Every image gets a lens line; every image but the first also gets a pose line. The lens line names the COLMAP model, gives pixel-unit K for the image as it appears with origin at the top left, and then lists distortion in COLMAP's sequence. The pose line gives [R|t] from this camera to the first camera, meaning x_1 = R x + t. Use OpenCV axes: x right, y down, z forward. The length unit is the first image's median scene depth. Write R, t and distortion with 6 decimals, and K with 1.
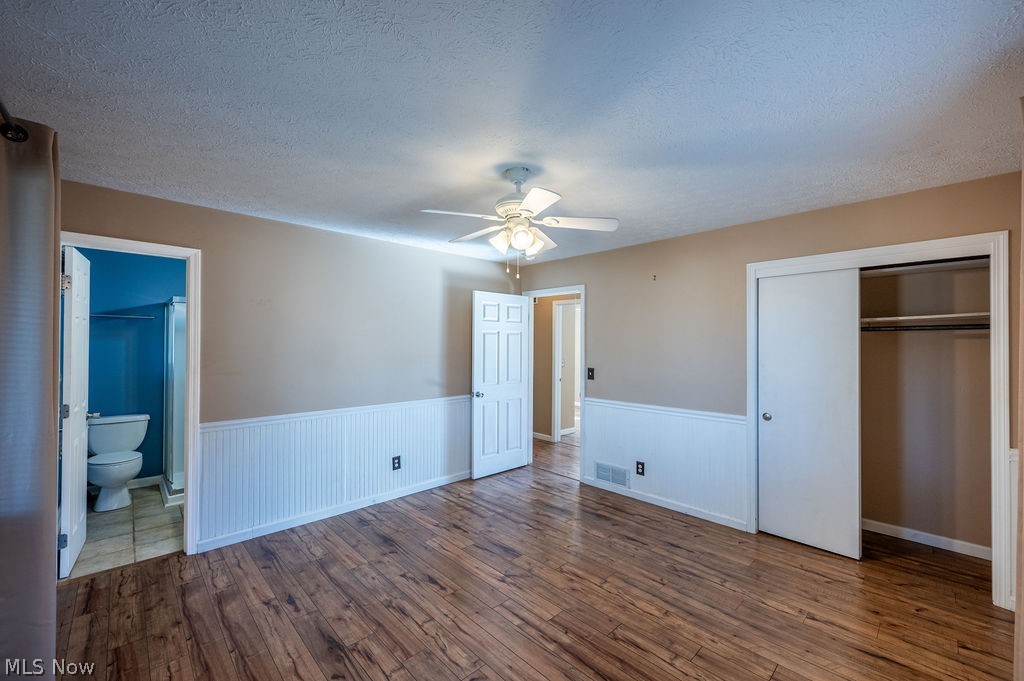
lens RADIAL K [[411.2, 0, 512.5], [0, 411.2, 342.5], [0, 0, 1]] dist [-0.003278, 0.000545]
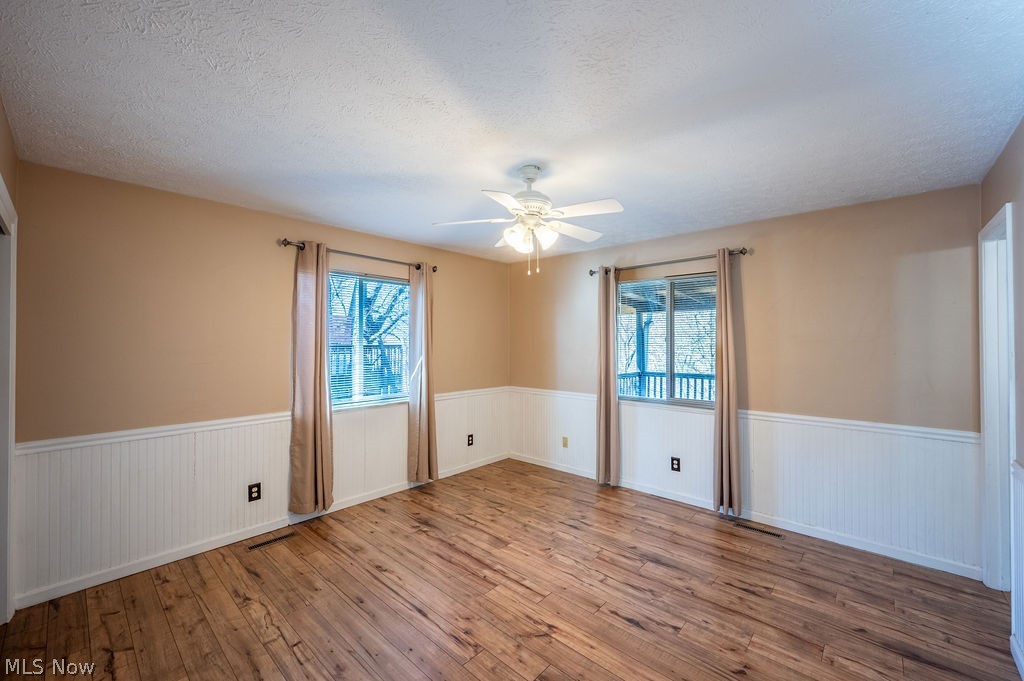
lens RADIAL K [[411.2, 0, 511.3], [0, 411.2, 339.3], [0, 0, 1]] dist [-0.003278, 0.000545]
pose [[-0.997654, -0.004979, -0.068281, 0.125269], [-0.004194, 0.999924, -0.011633, 0.016145], [0.068334, -0.011319, -0.997598, 1.998560]]
